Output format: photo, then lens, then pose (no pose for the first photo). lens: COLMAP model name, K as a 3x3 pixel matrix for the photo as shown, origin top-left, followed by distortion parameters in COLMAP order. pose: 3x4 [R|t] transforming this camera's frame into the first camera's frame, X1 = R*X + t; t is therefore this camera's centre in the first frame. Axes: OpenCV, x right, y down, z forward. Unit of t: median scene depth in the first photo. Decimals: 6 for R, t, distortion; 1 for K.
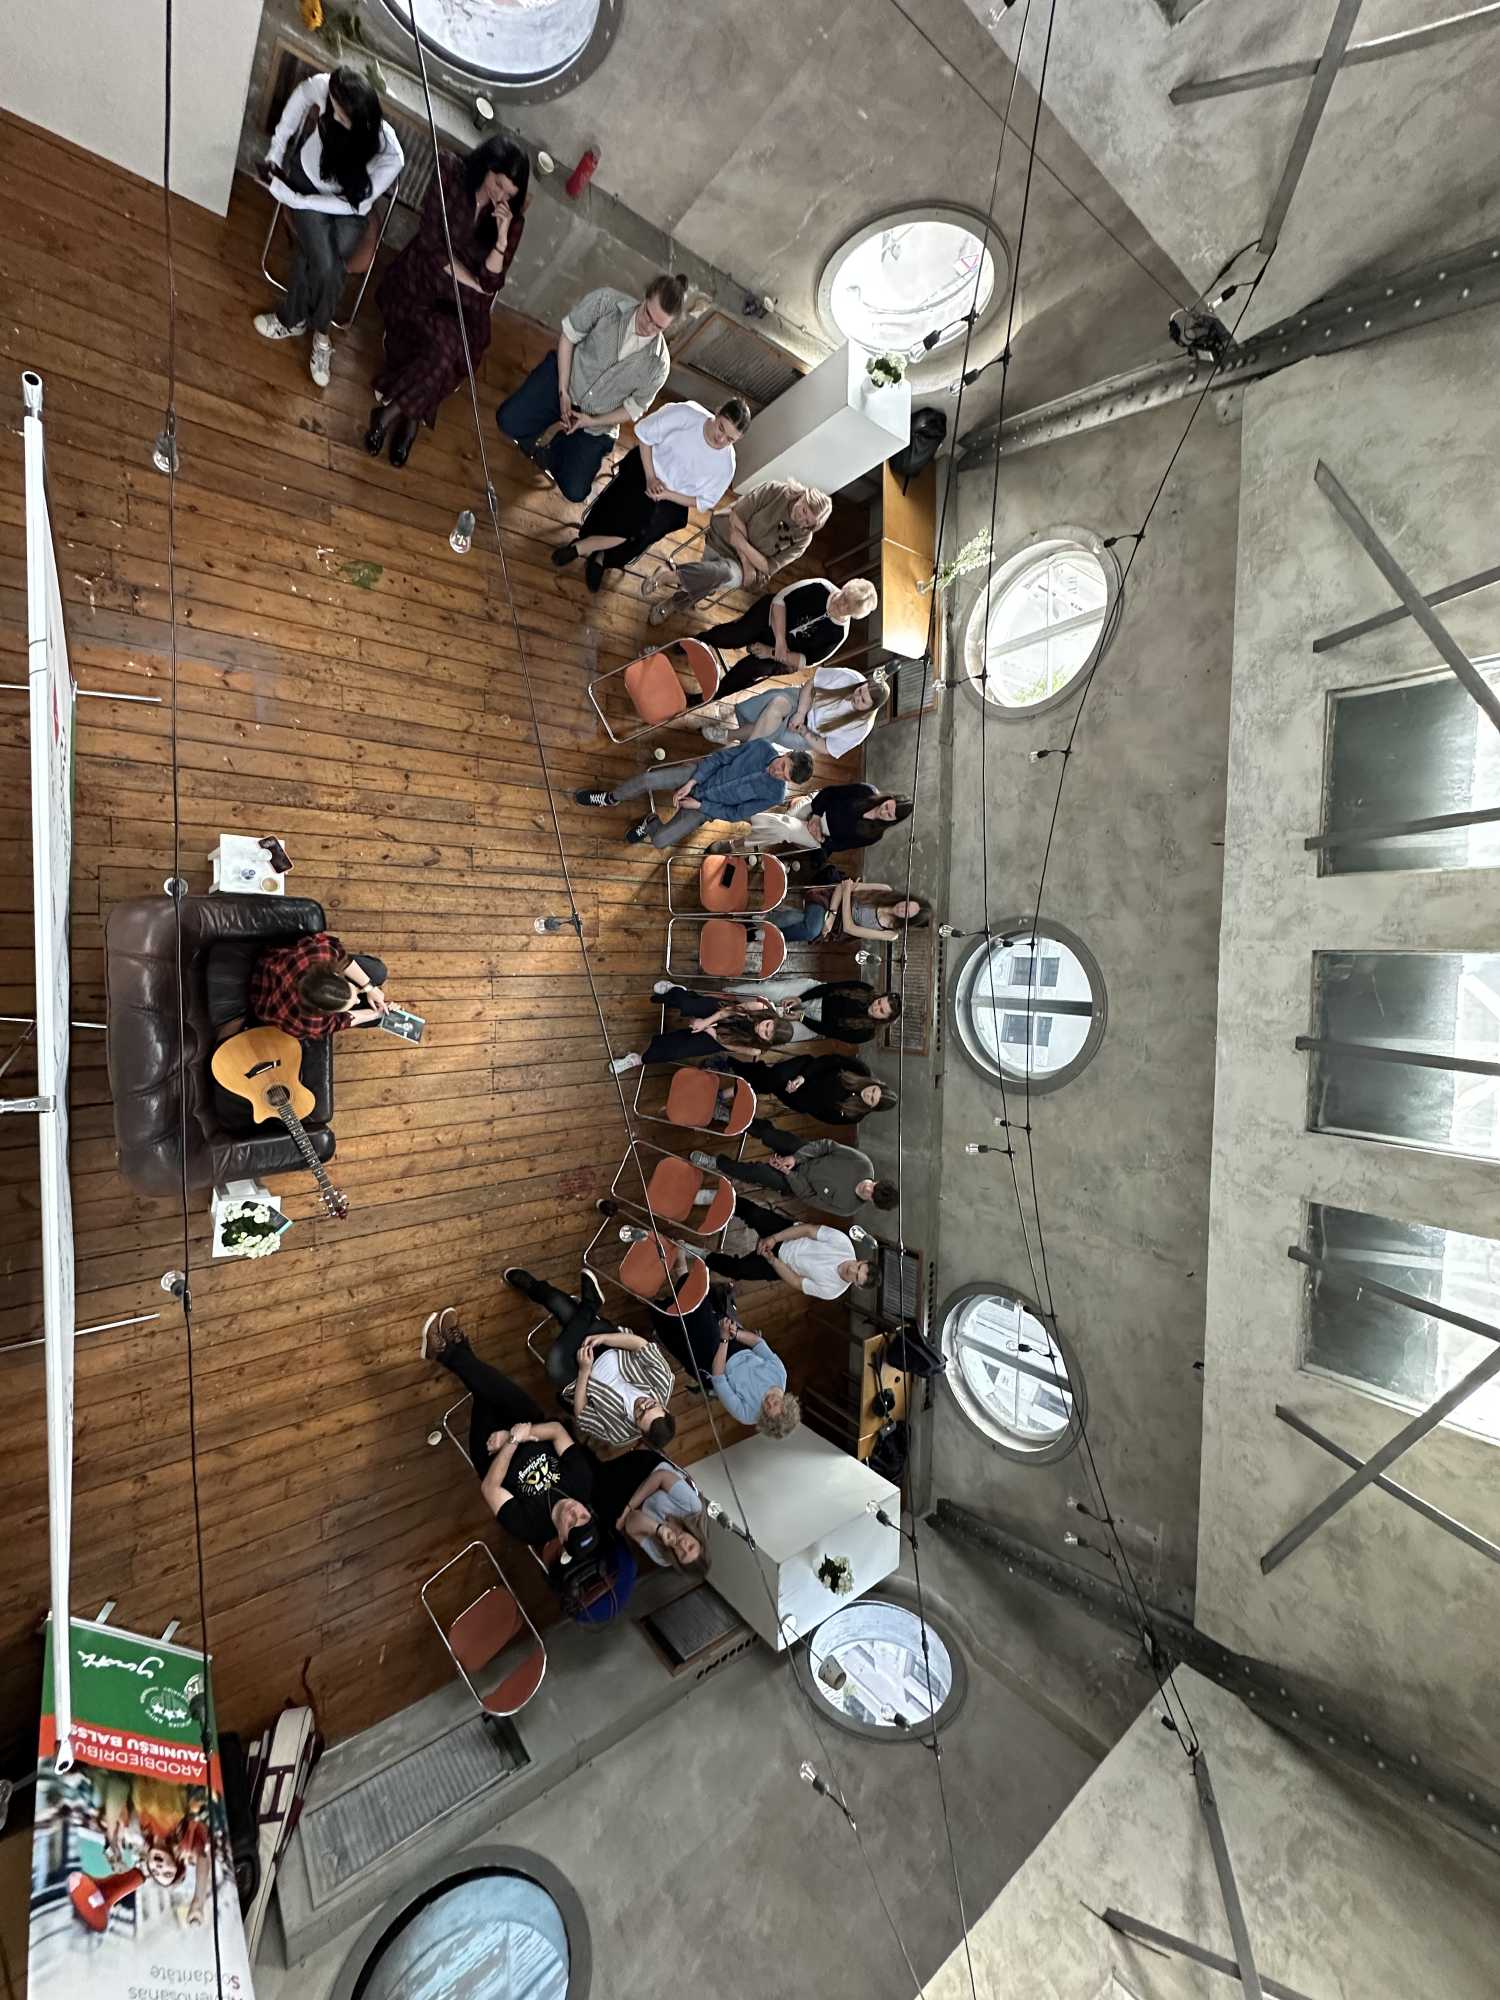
lens RADIAL K [[797.6, 0, 738.5], [0, 797.6, 998.1], [0, 0, 1]] dist [-0.006016, 0.000652]
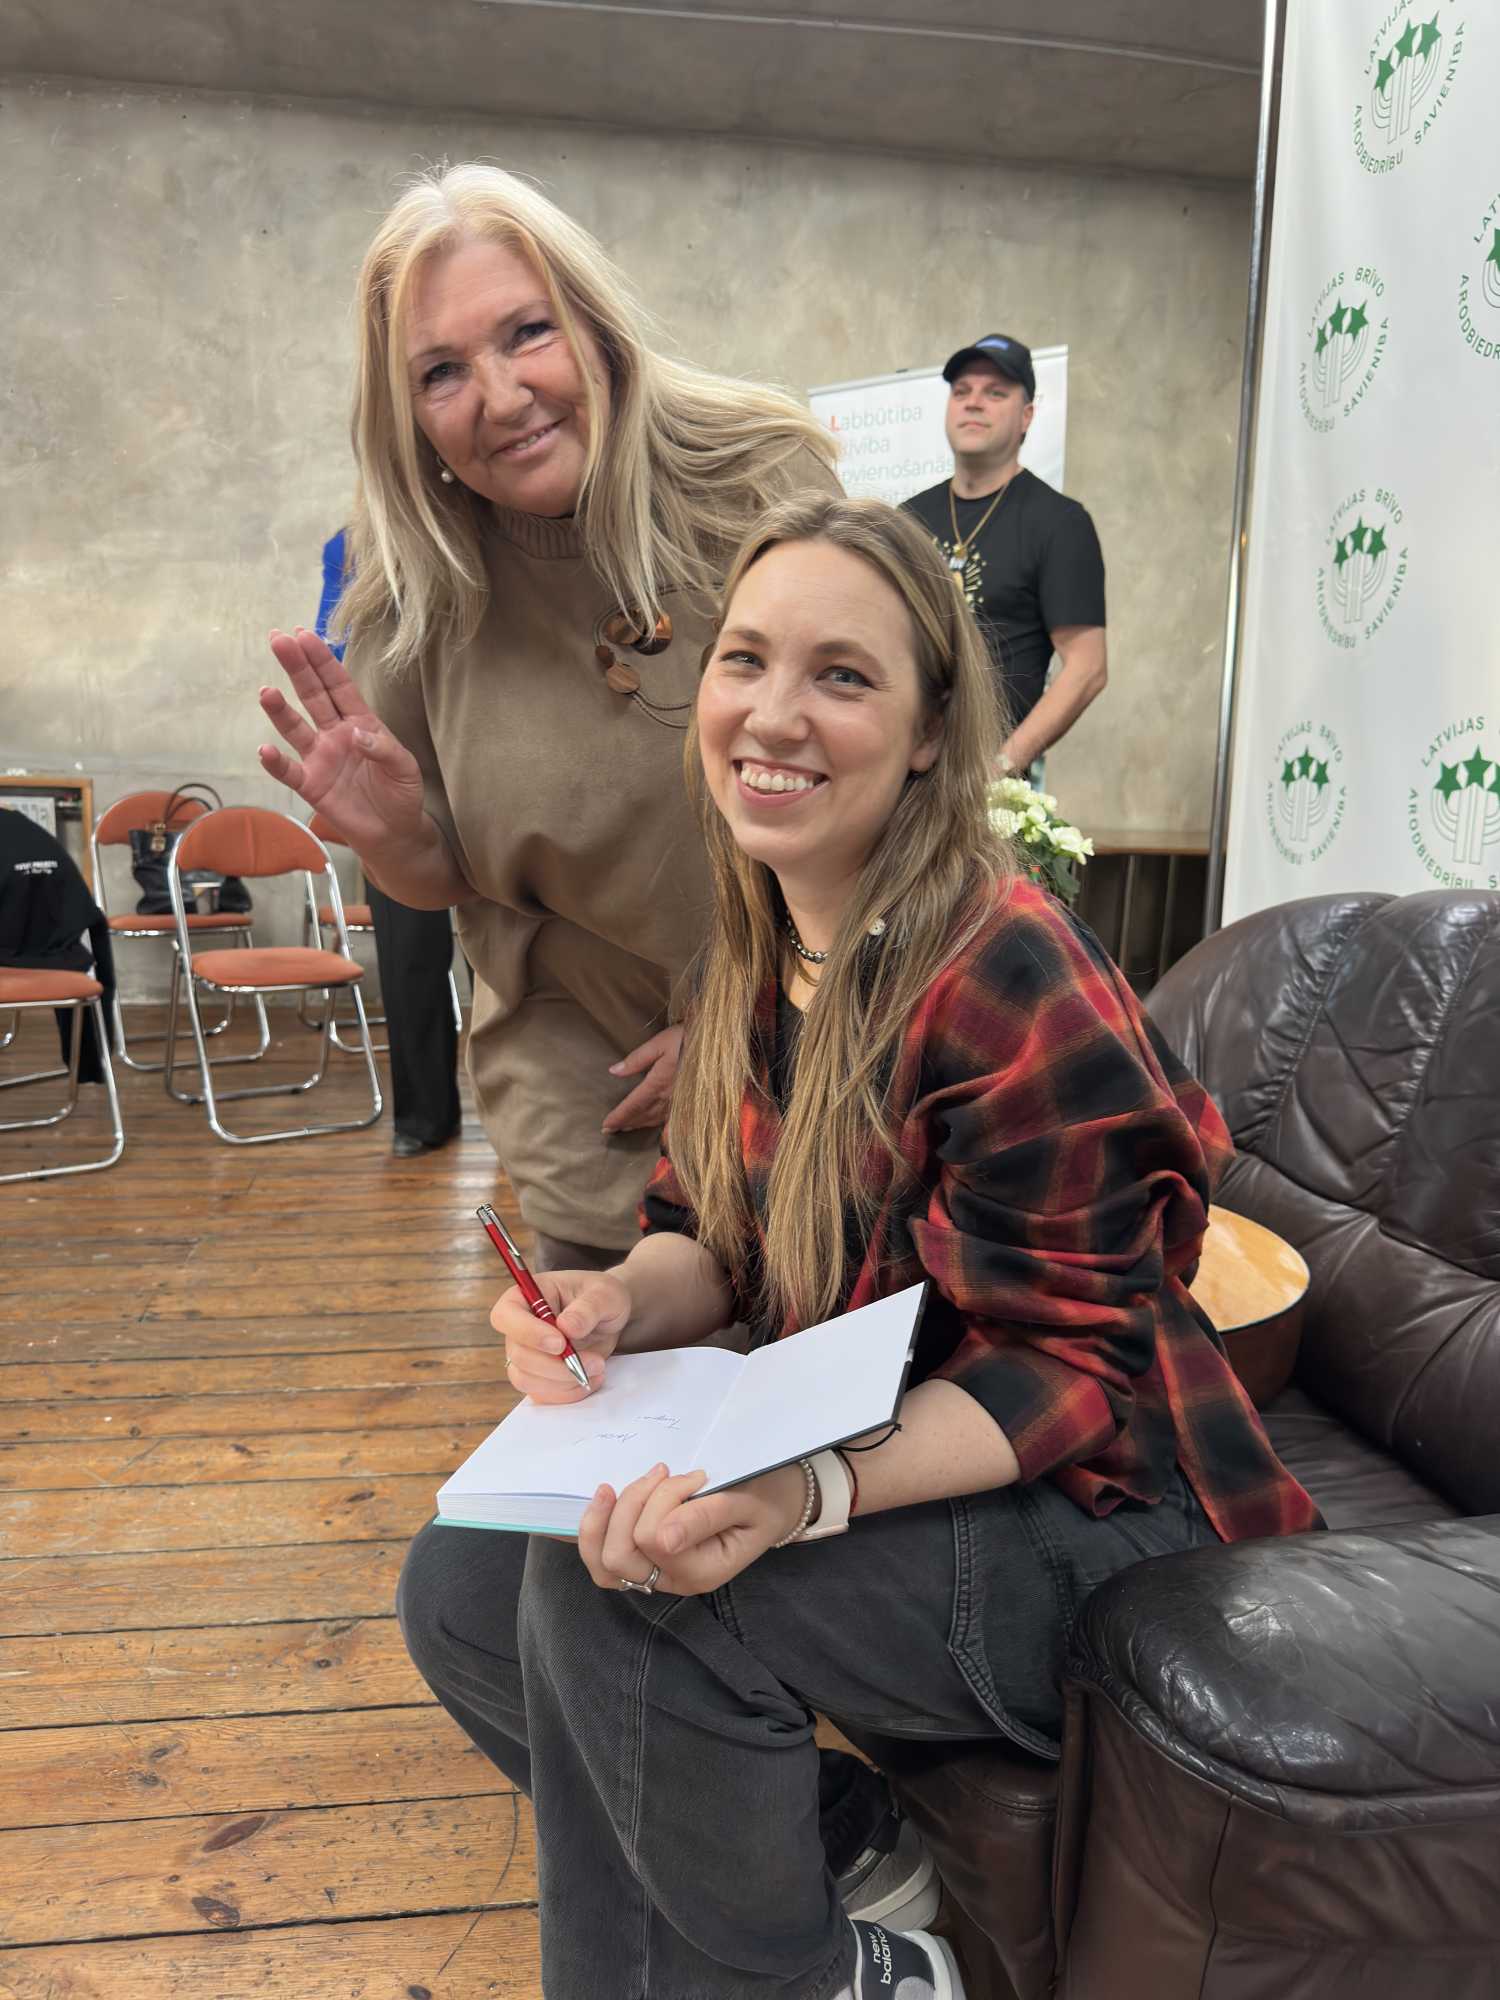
lens RADIAL K [[1418.7, 0, 735.3], [0, 1418.7, 1003.3], [0, 0, 1]] dist [0.008870, -0.011227]
pose [[-0.759447, -0.609872, -0.226487, -0.315906], [-0.103203, -0.230789, 0.967515, -0.207231], [-0.642331, 0.758151, 0.112331, 0.771401]]
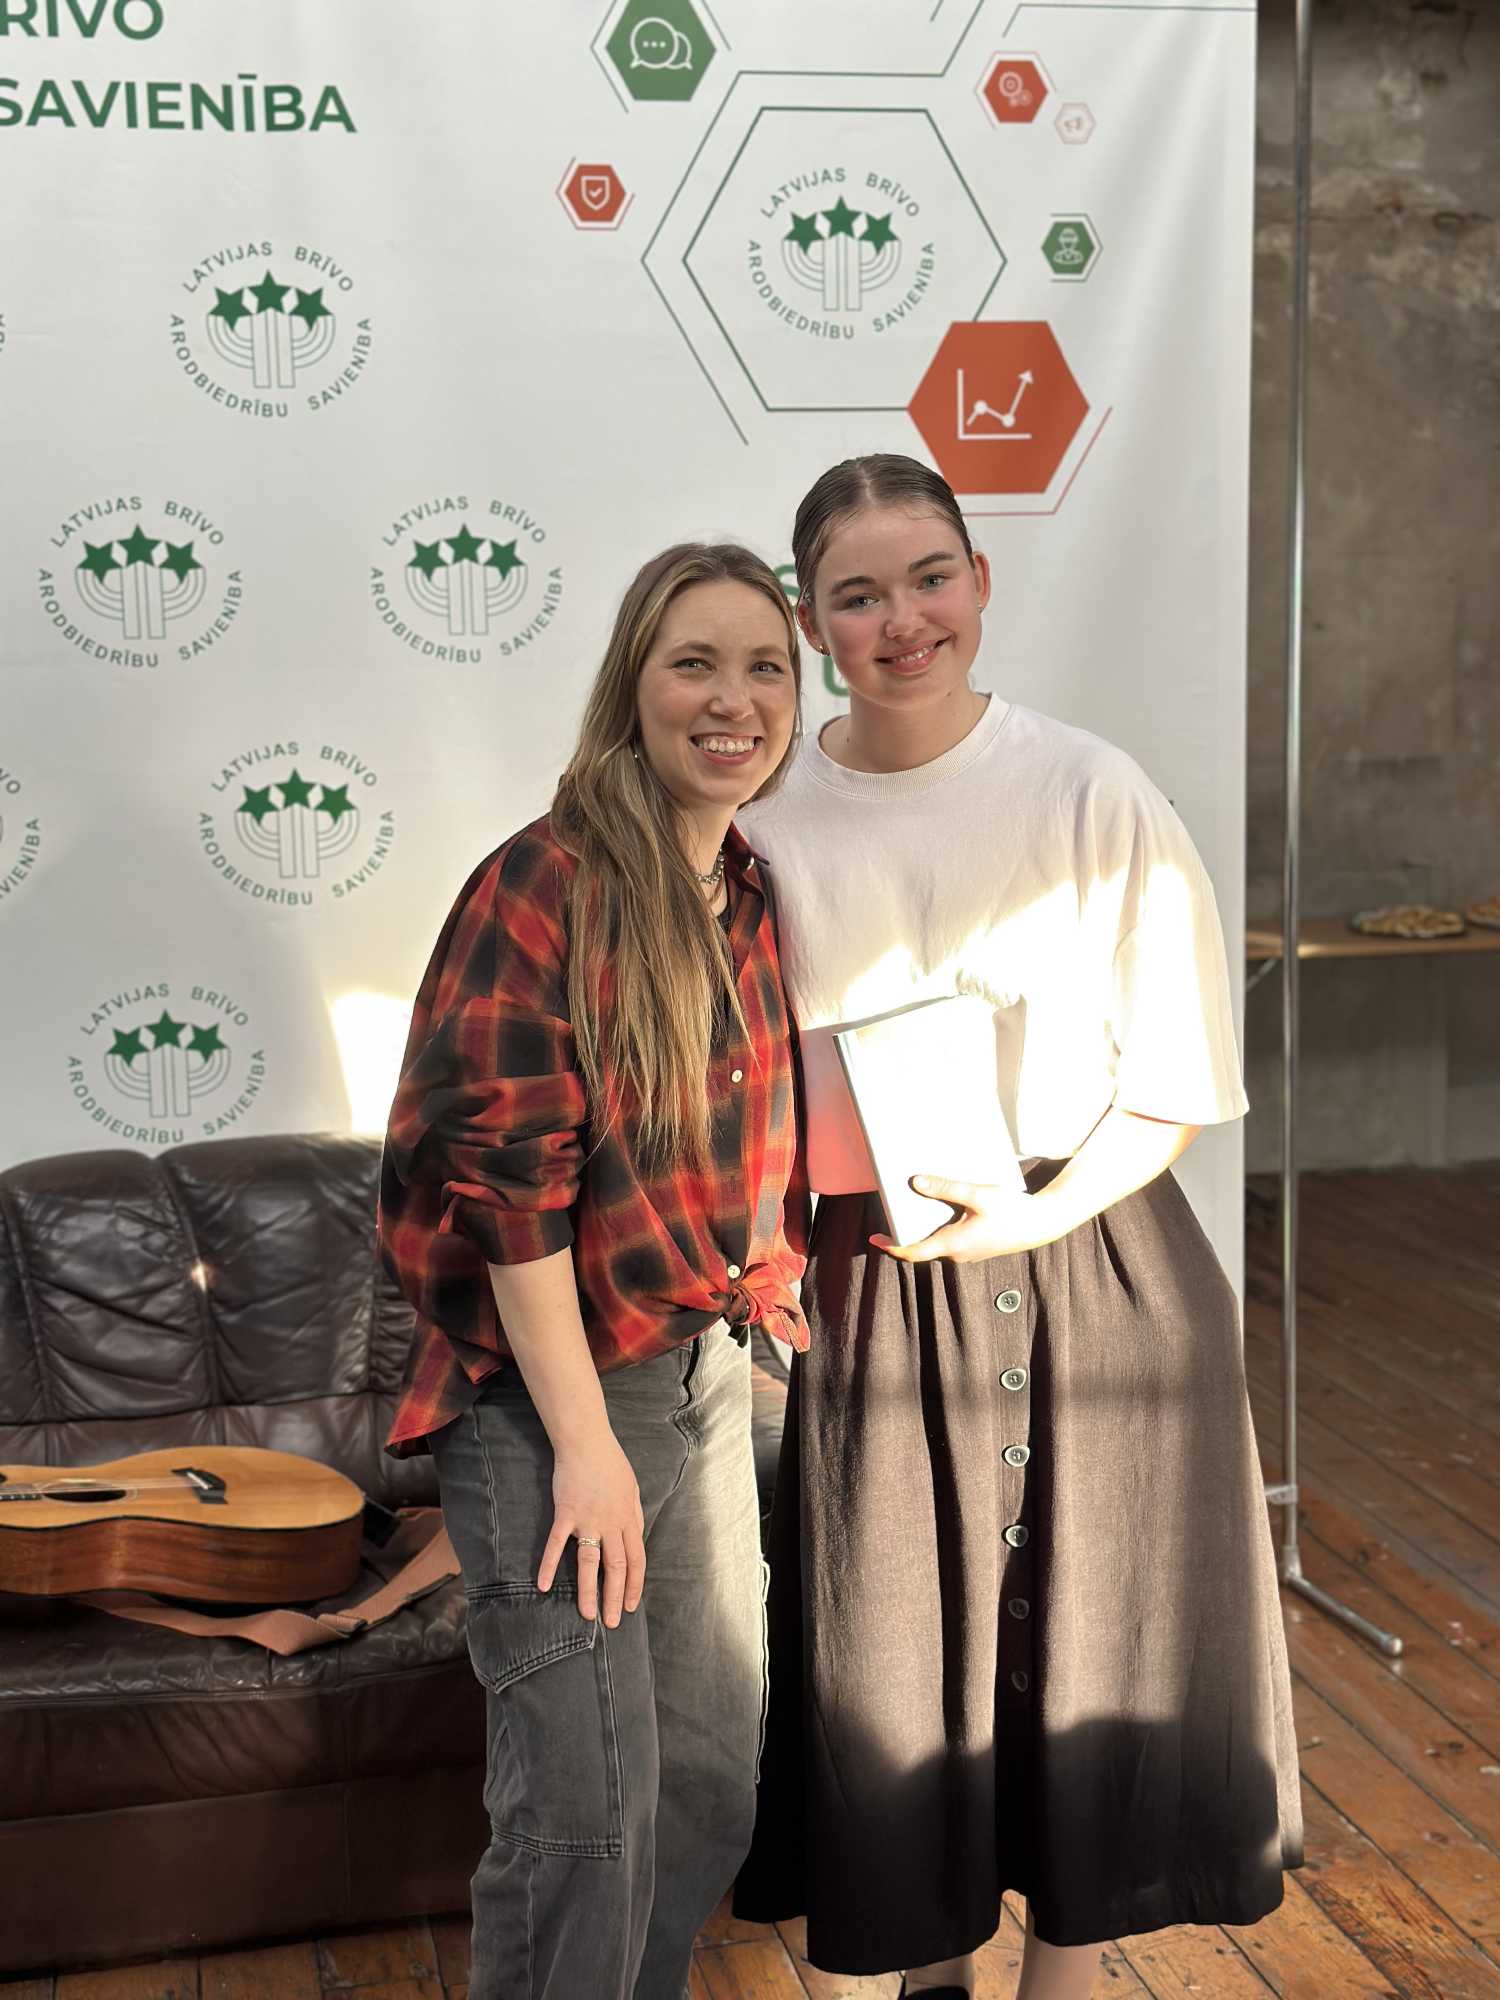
lens RADIAL K [[2778.9, 0, 753.2], [0, 2778.9, 1033.7], [0, 0, 1]] dist [0.111867, 0.000000]
pose [[0.163275, -0.505022, -0.847522, 0.228672], [-0.982986, -0.010015, -0.183405, 0.061456], [0.084135, 0.863048, -0.498065, 1.066772]]
